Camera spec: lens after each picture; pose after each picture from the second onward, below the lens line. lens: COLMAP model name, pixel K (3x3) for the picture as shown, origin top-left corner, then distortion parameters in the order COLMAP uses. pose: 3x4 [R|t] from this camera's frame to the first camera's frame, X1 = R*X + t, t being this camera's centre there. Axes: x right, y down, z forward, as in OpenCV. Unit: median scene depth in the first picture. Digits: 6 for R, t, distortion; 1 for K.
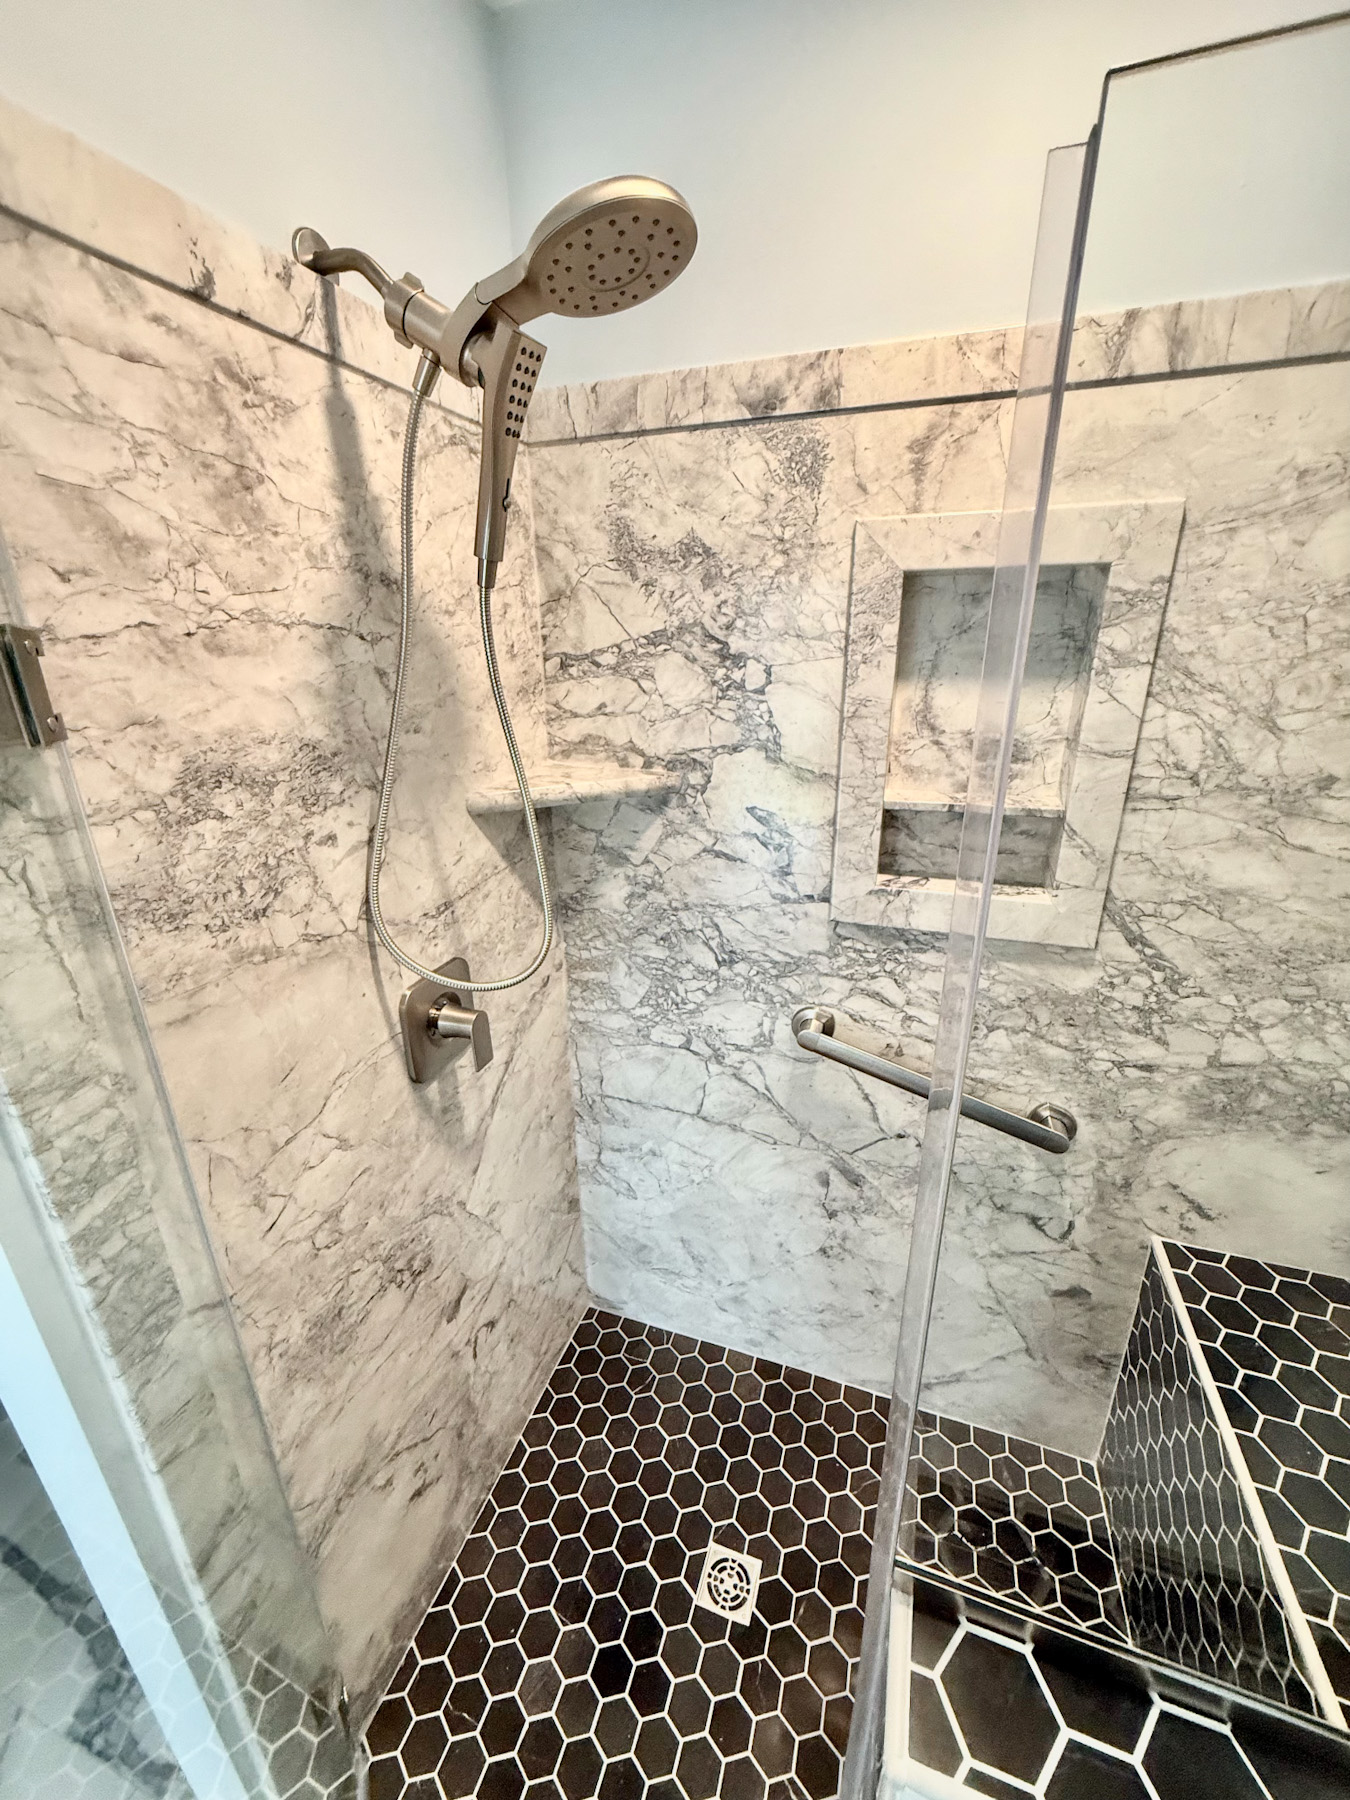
lens RADIAL K [[714.2, 0, 673.9], [0, 714.2, 896.1], [0, 0, 1]] dist [-0.000887, 0.000014]
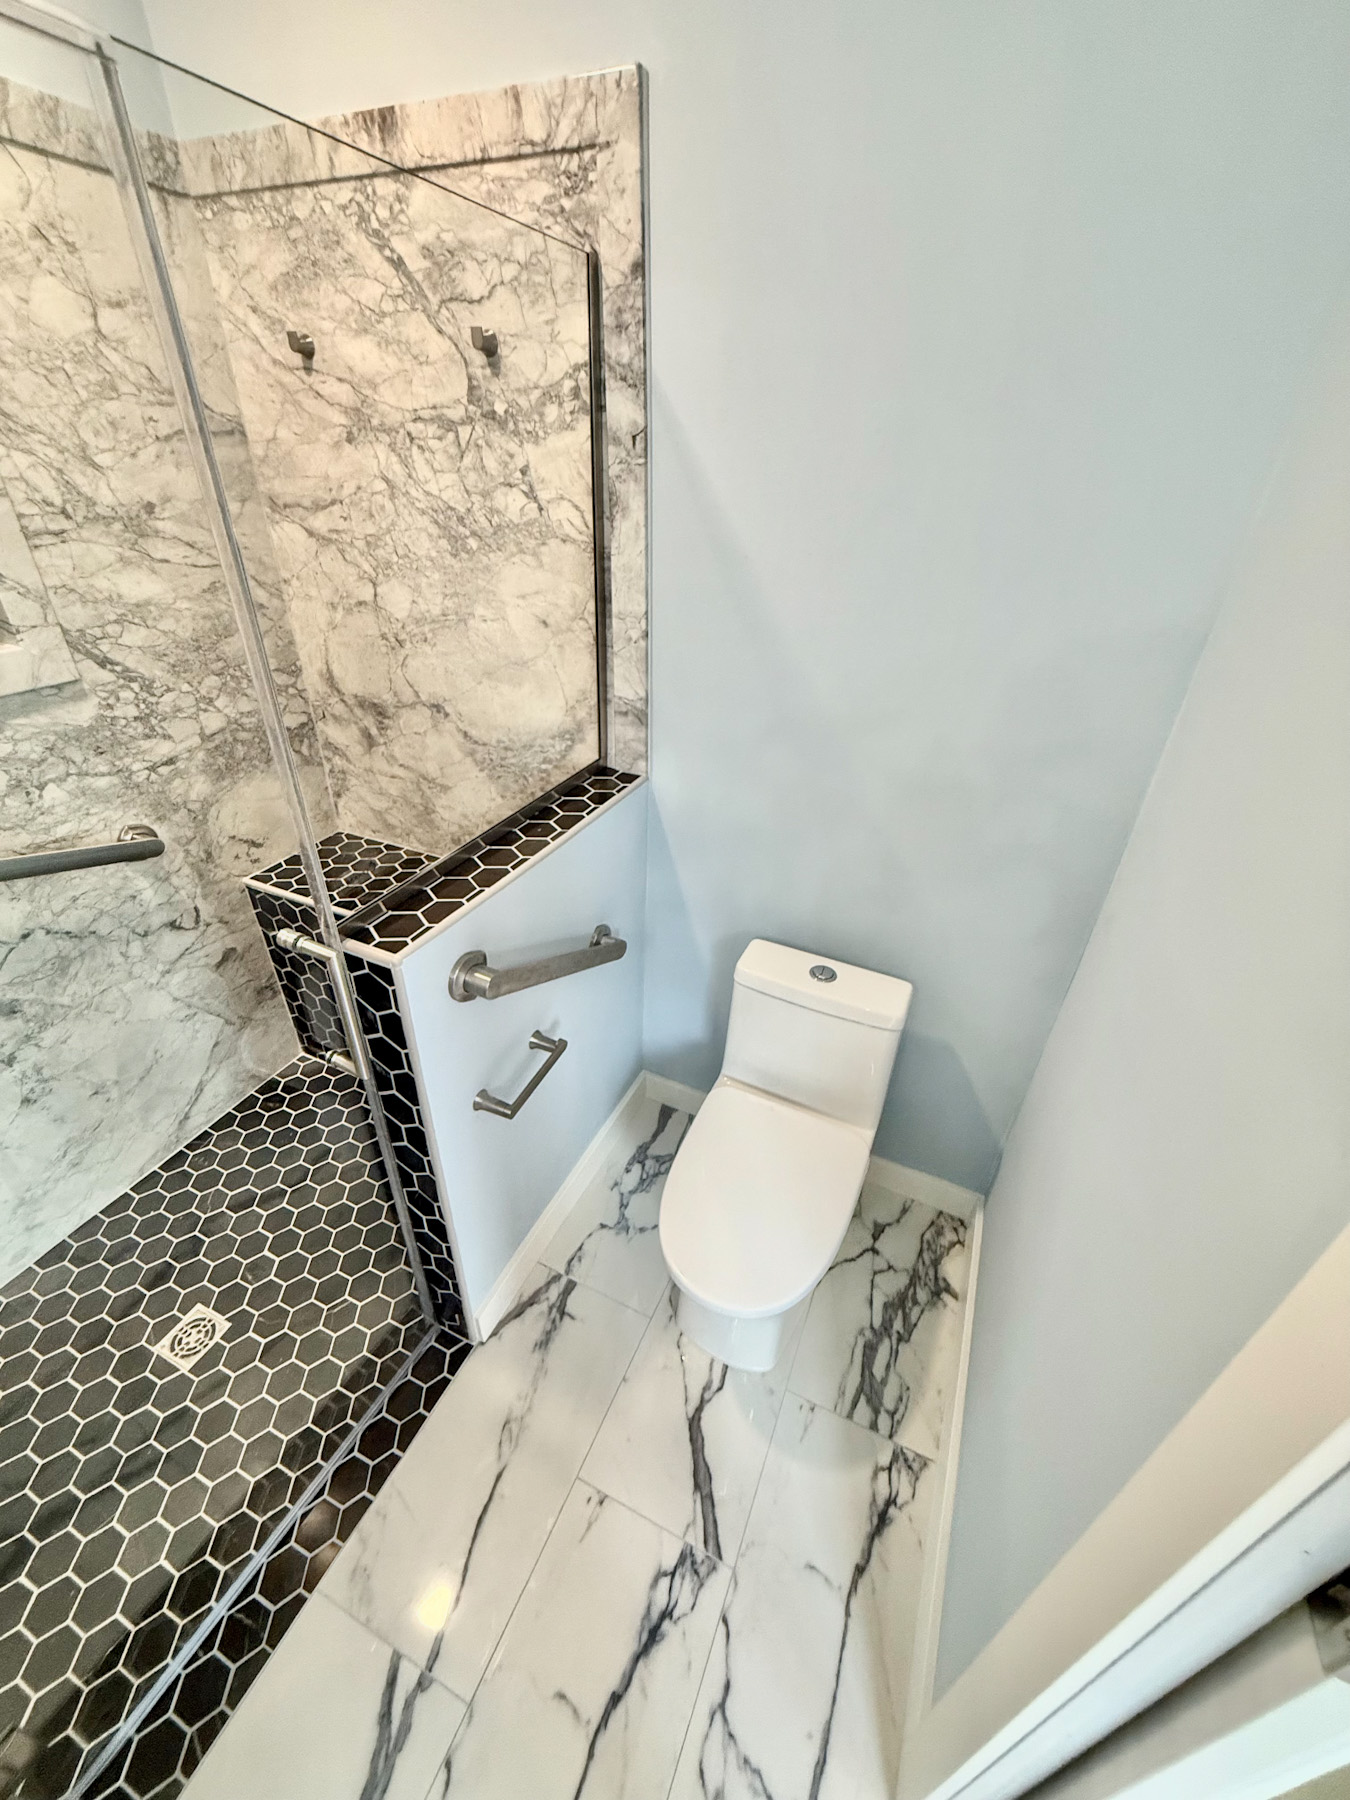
lens RADIAL K [[714.2, 0, 673.4], [0, 714.2, 895.8], [0, 0, 1]] dist [-0.000887, 0.000014]
pose [[0.083119, -0.506562, 0.858188, -0.508113], [0.305513, 0.832653, 0.461899, 0.121712], [-0.948553, 0.223795, 0.223971, -0.116385]]
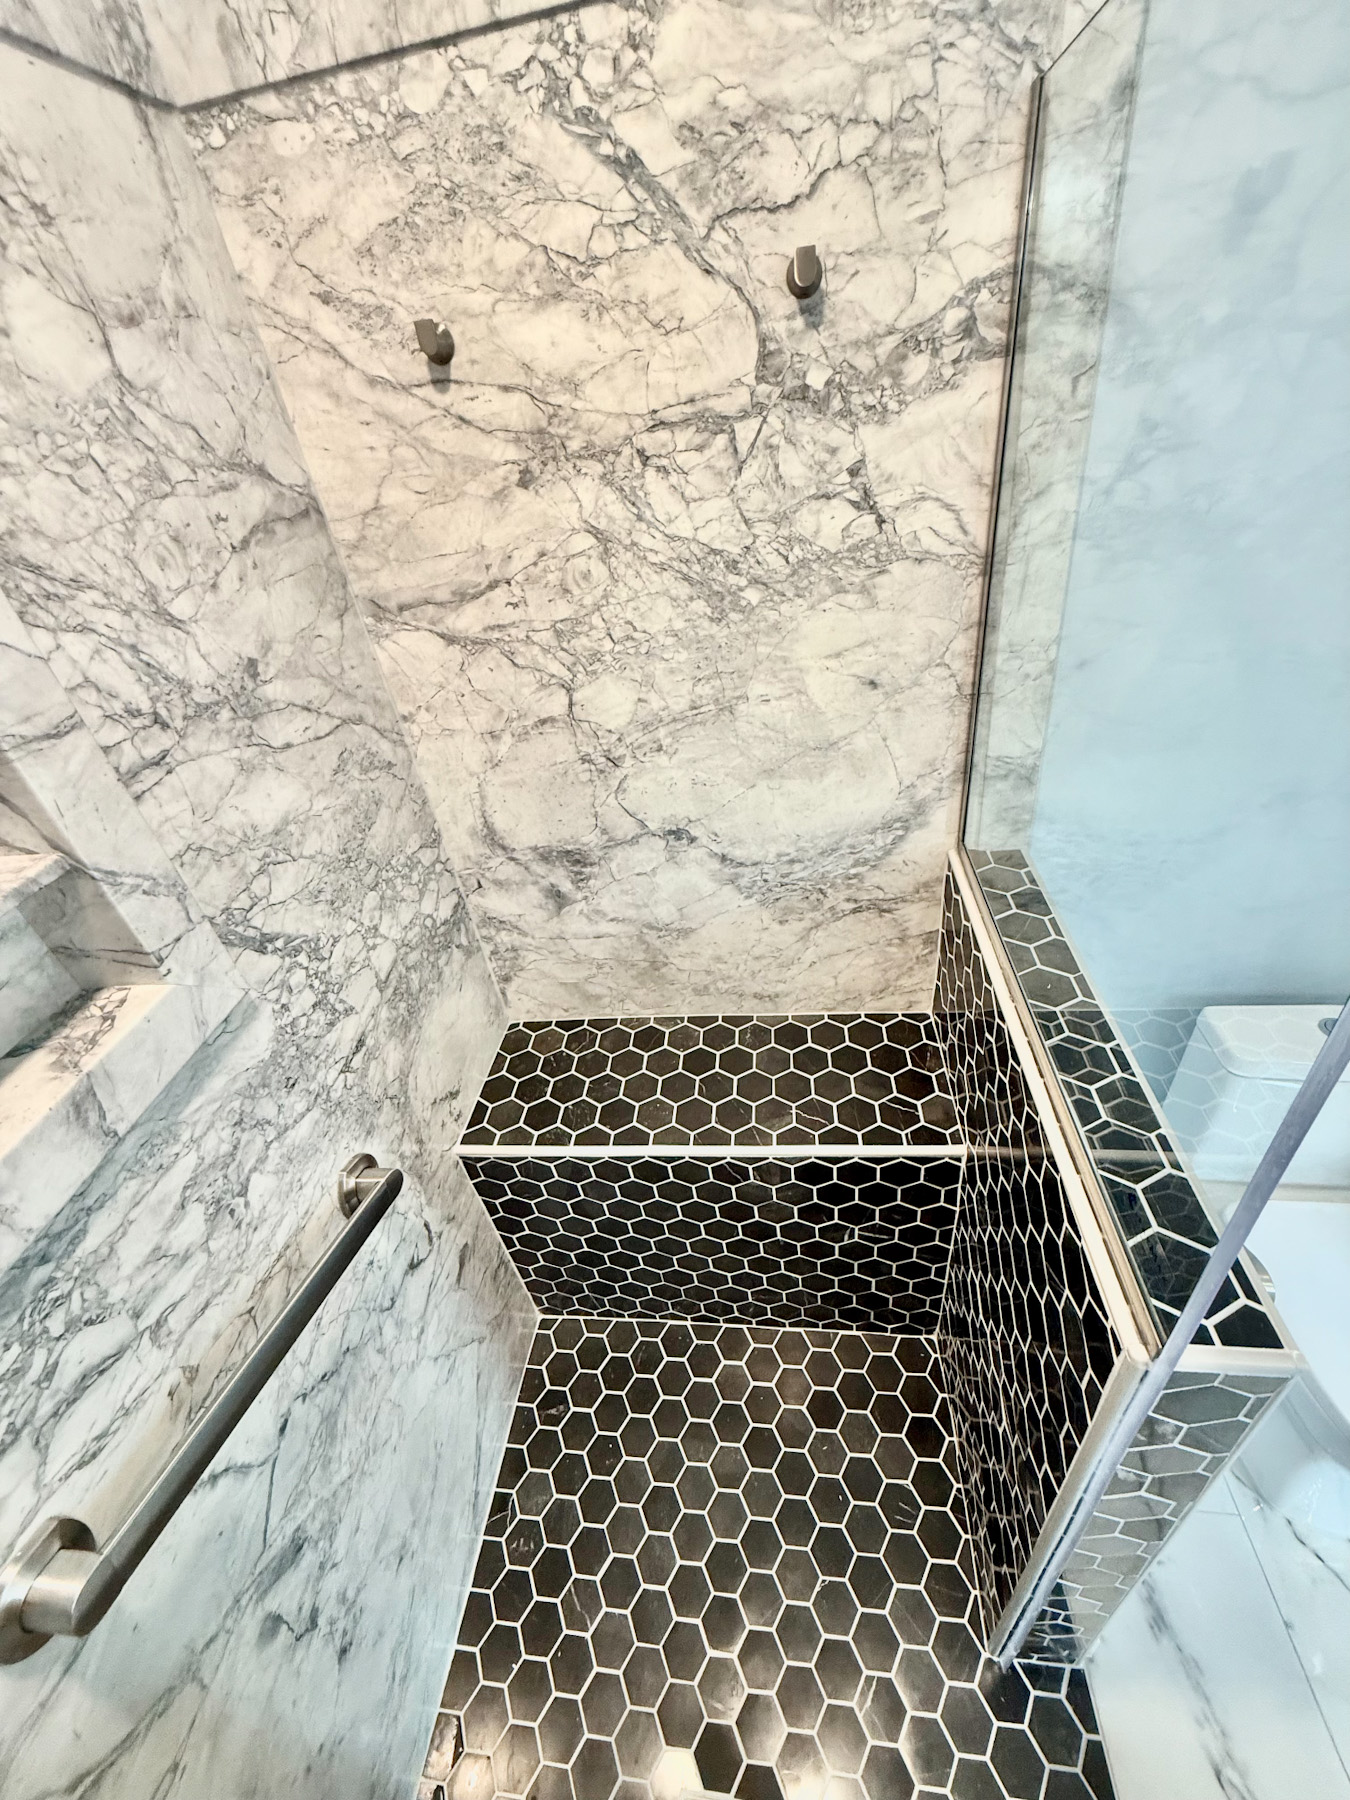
lens RADIAL K [[714.2, 0, 669.7], [0, 714.2, 896.9], [0, 0, 1]] dist [-0.000887, 0.000014]
pose [[-0.218651, -0.513145, 0.829984, -0.020125], [0.457812, 0.697198, 0.551655, -0.172224], [-0.861742, 0.500597, 0.082482, 0.528334]]
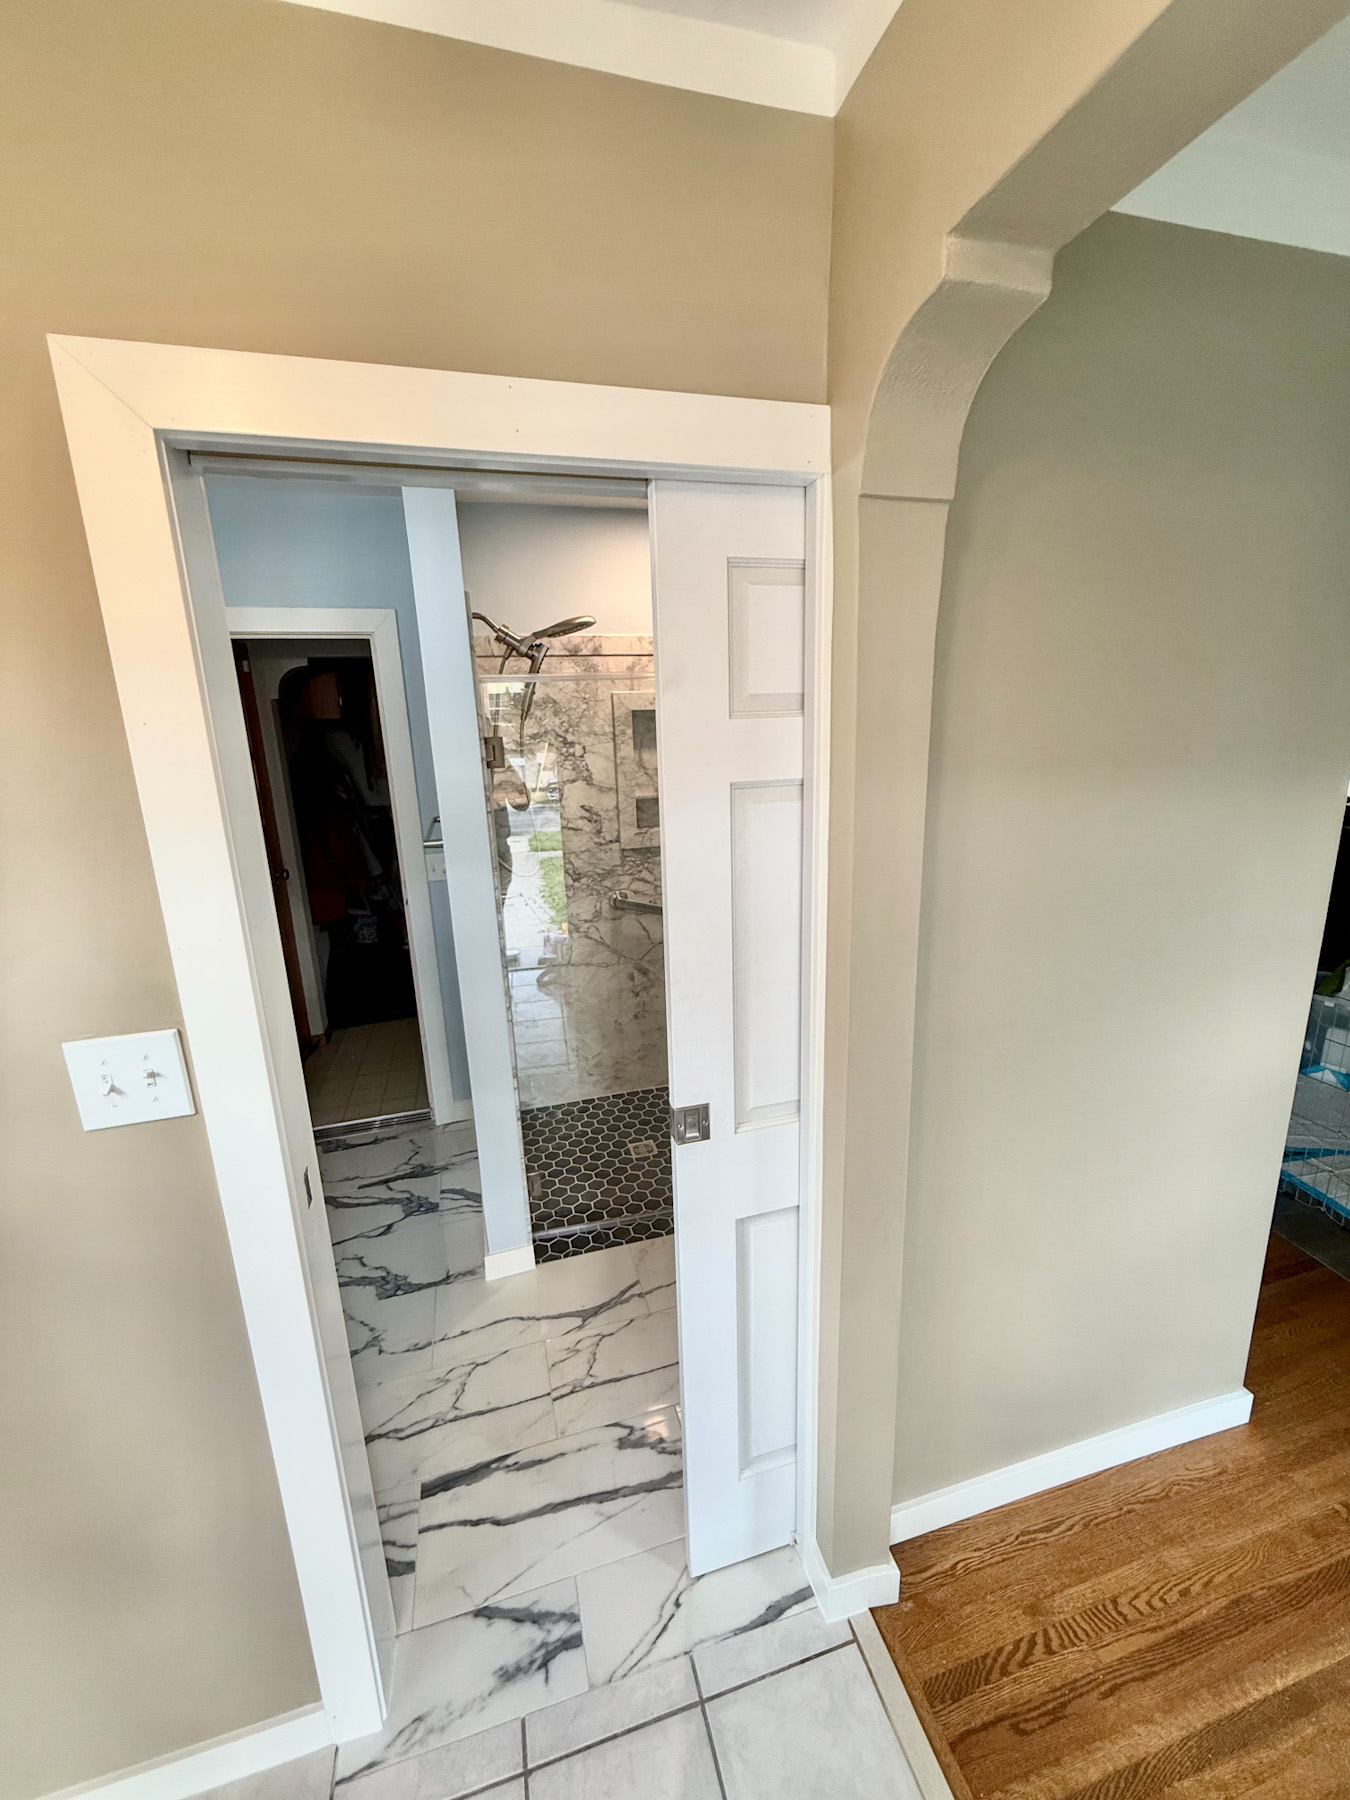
lens RADIAL K [[714.2, 0, 671.7], [0, 714.2, 895.4], [0, 0, 1]] dist [-0.000887, 0.000014]
pose [[0.817692, -0.149057, 0.556023, -1.049346], [0.216488, 0.974614, -0.057096, 0.378413], [-0.533397, 0.167059, 0.829204, -1.097691]]
